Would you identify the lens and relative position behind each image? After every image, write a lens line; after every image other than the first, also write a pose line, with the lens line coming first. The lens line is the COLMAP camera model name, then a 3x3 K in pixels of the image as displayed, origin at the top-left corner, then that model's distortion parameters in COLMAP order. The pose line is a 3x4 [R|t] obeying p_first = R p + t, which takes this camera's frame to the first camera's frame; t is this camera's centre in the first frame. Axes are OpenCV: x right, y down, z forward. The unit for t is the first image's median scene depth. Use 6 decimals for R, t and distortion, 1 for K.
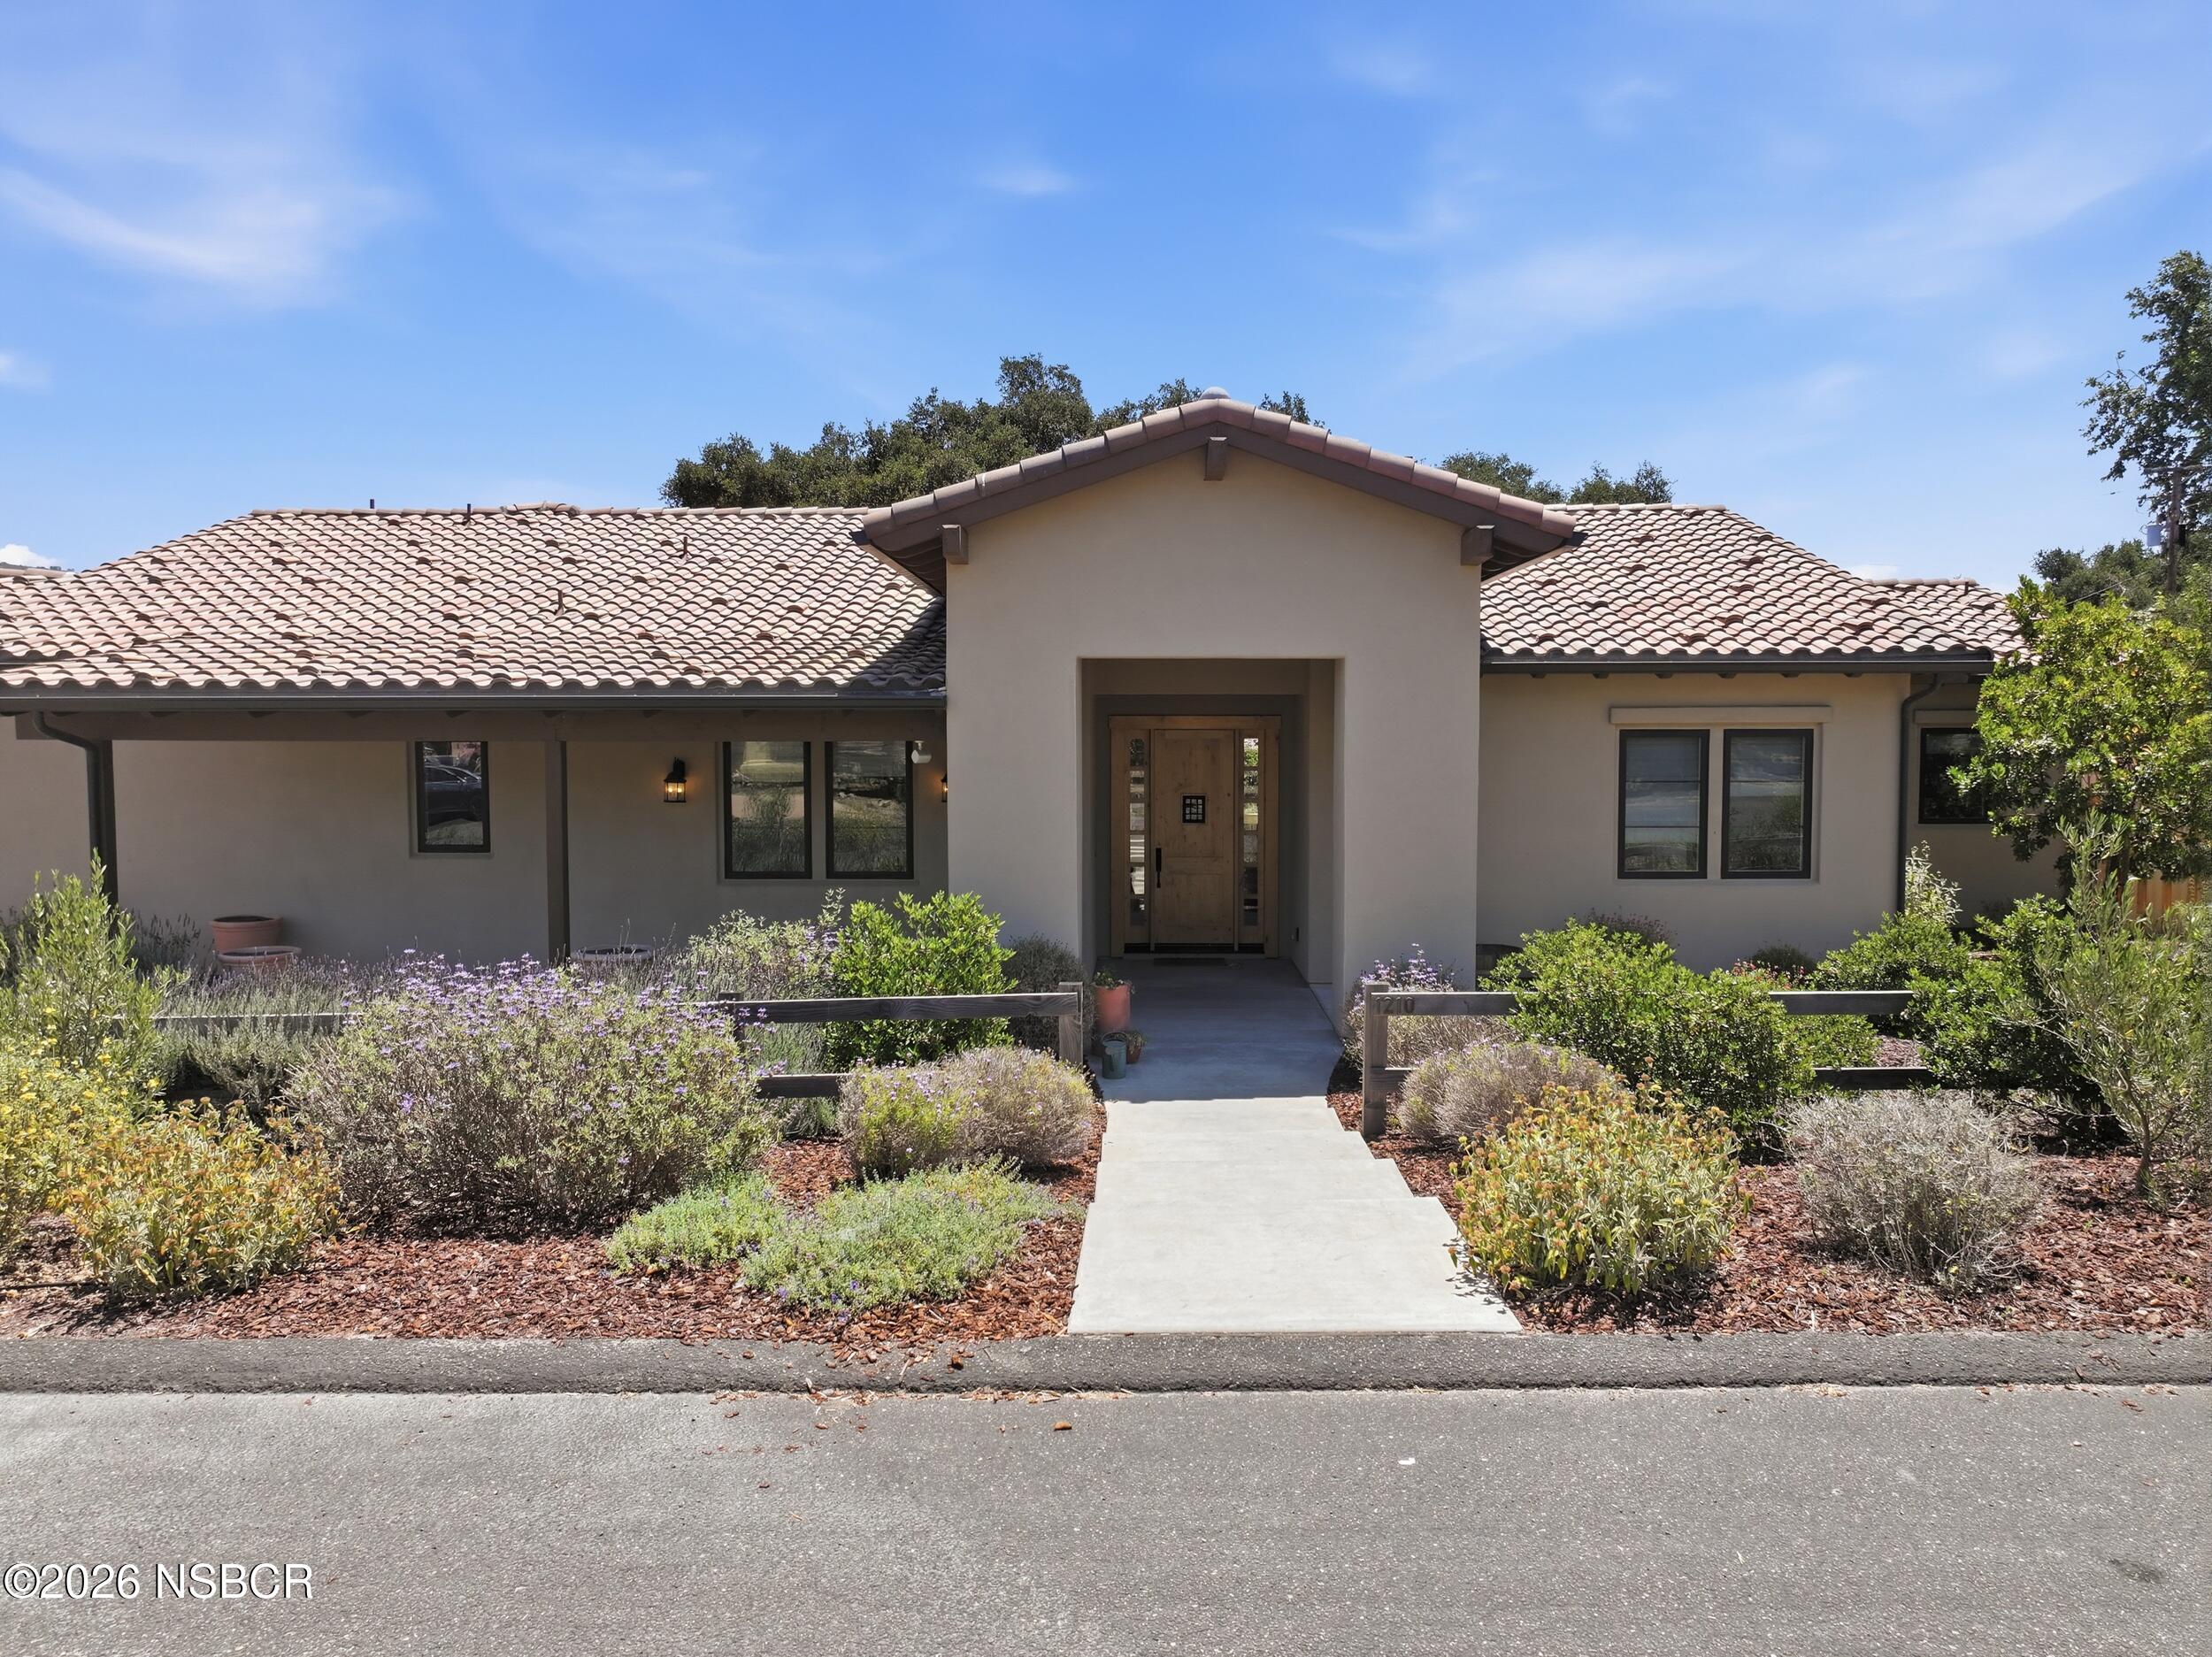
lens RADIAL K [[1540.7, 0, 1105.9], [0, 1540.7, 841.5], [0, 0, 1]] dist [0.005150, 0.009234]
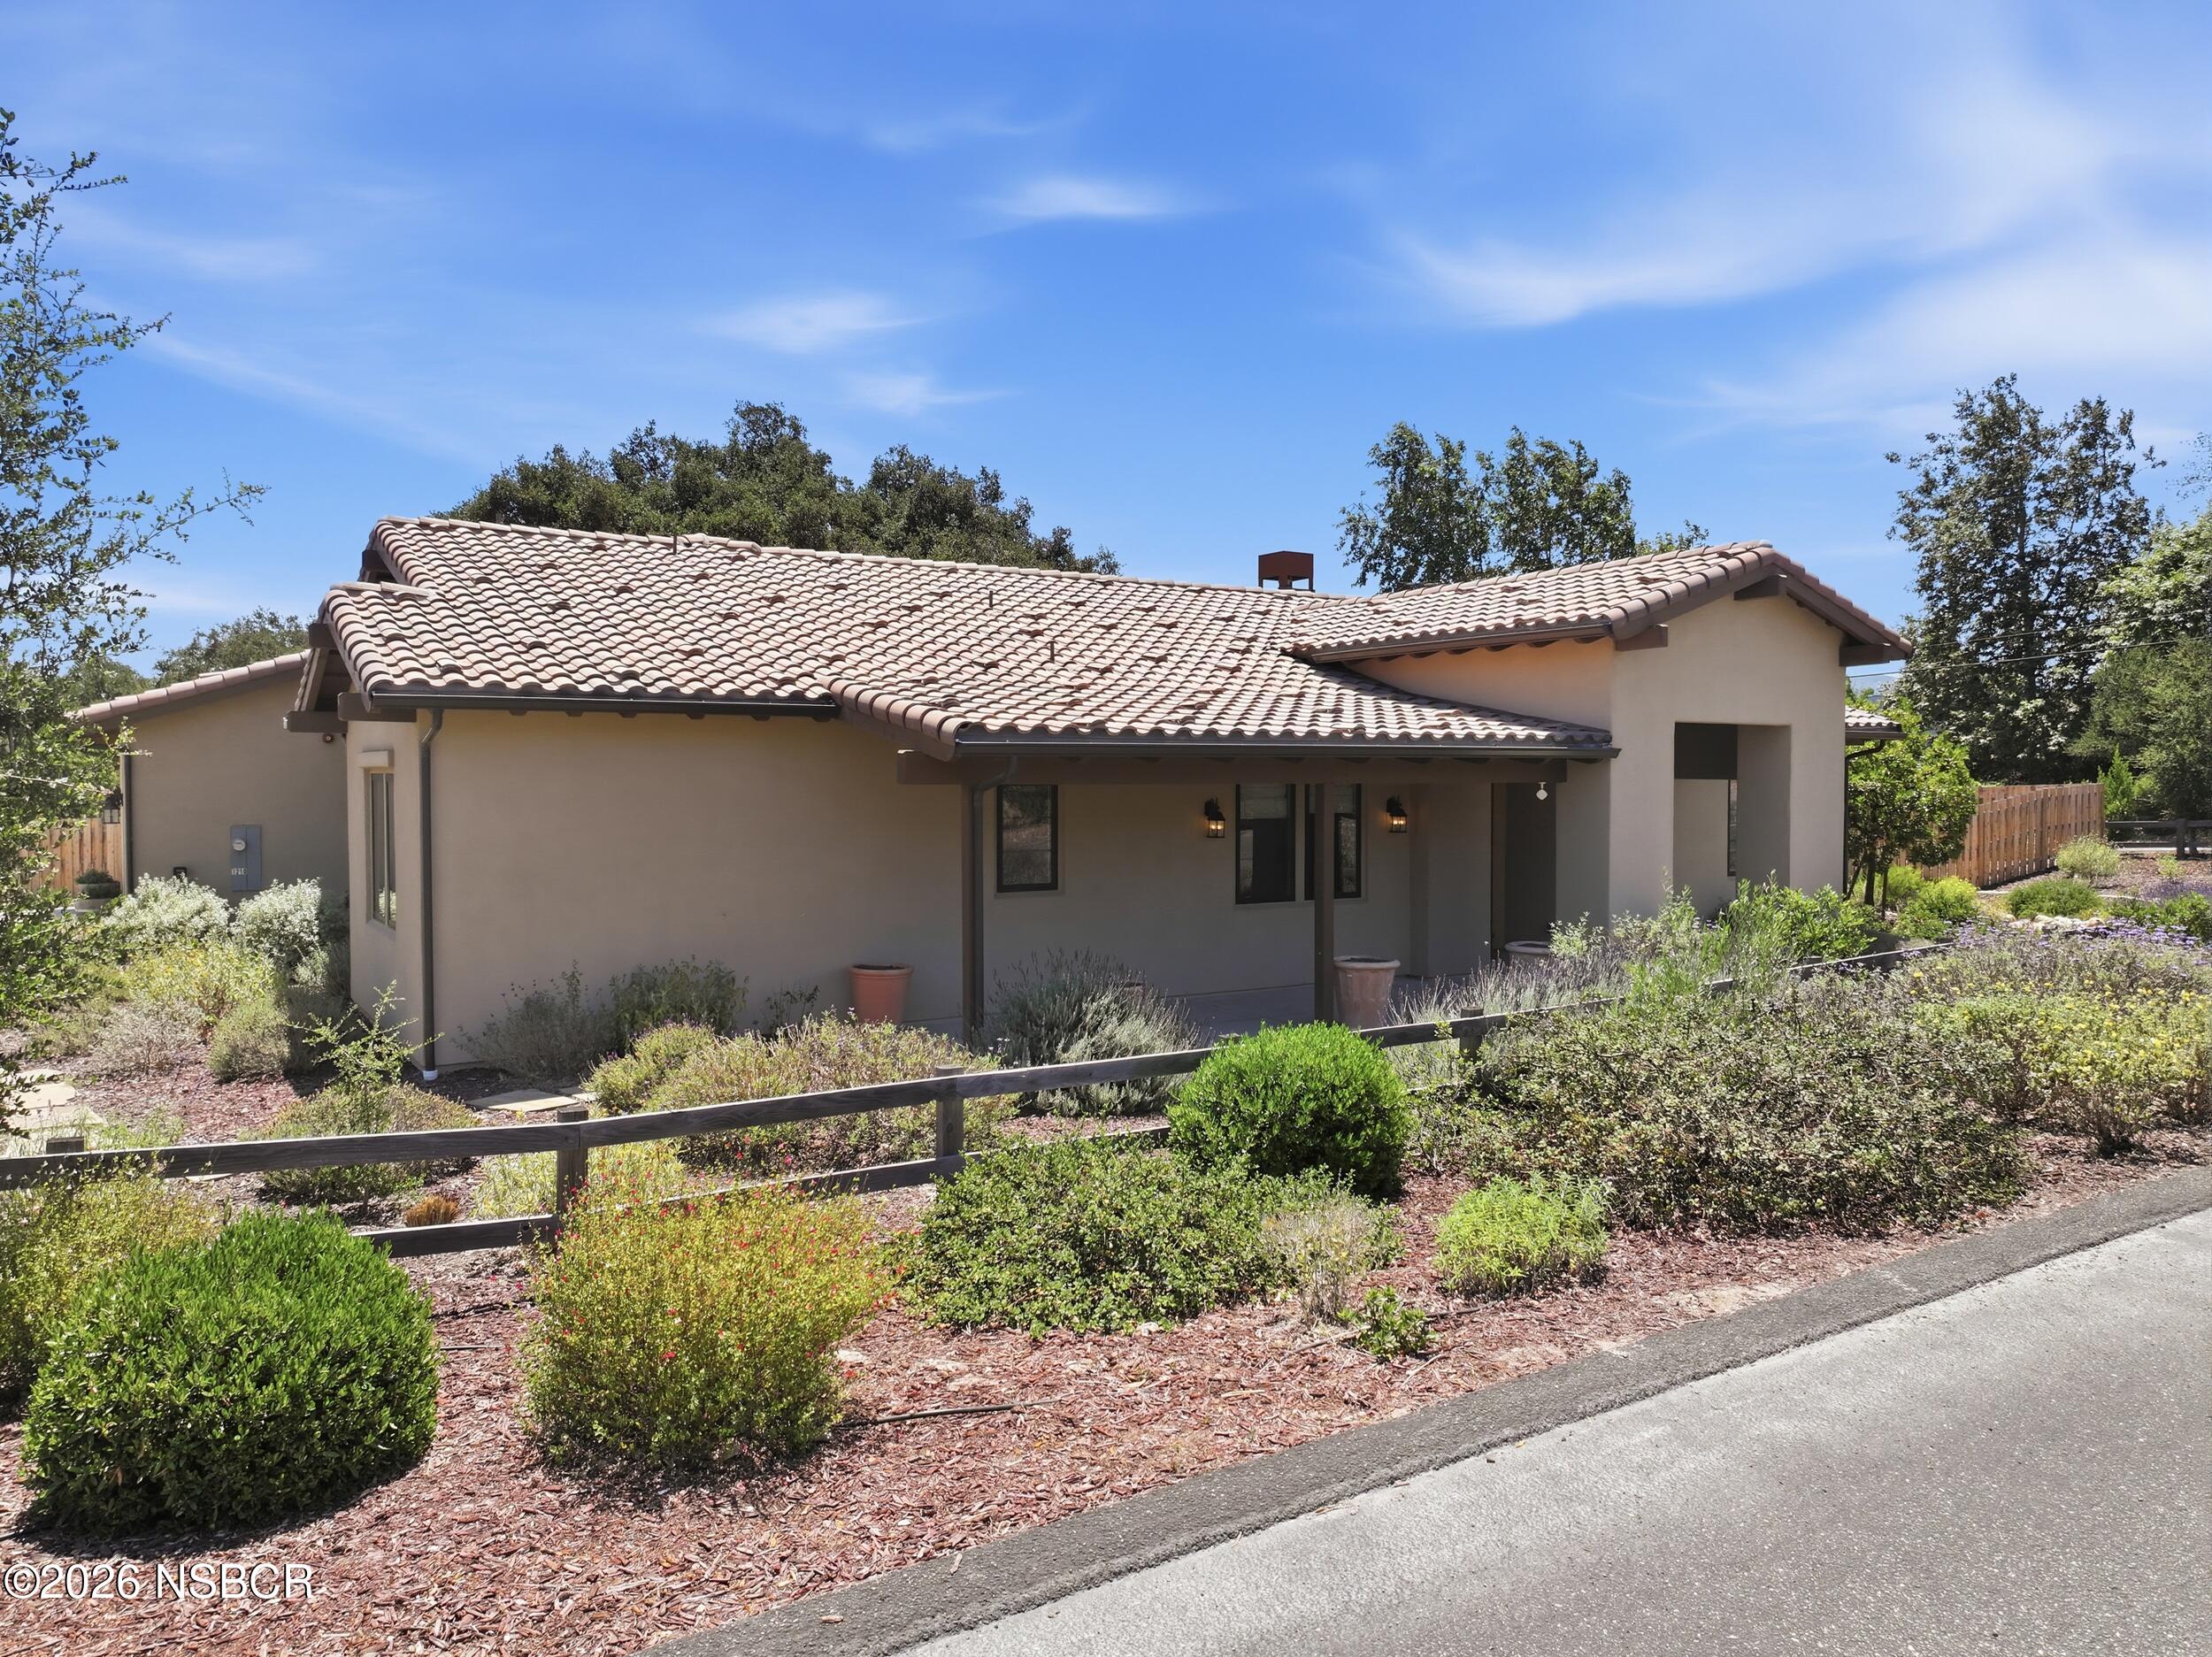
lens RADIAL K [[1540.7, 0, 1085.5], [0, 1540.7, 807.2], [0, 0, 1]] dist [0.005150, 0.009234]
pose [[0.842191, -0.006629, 0.539138, -1.195542], [0.031641, 0.998809, -0.037146, -0.010757], [-0.538249, 0.048342, 0.841398, 0.116457]]
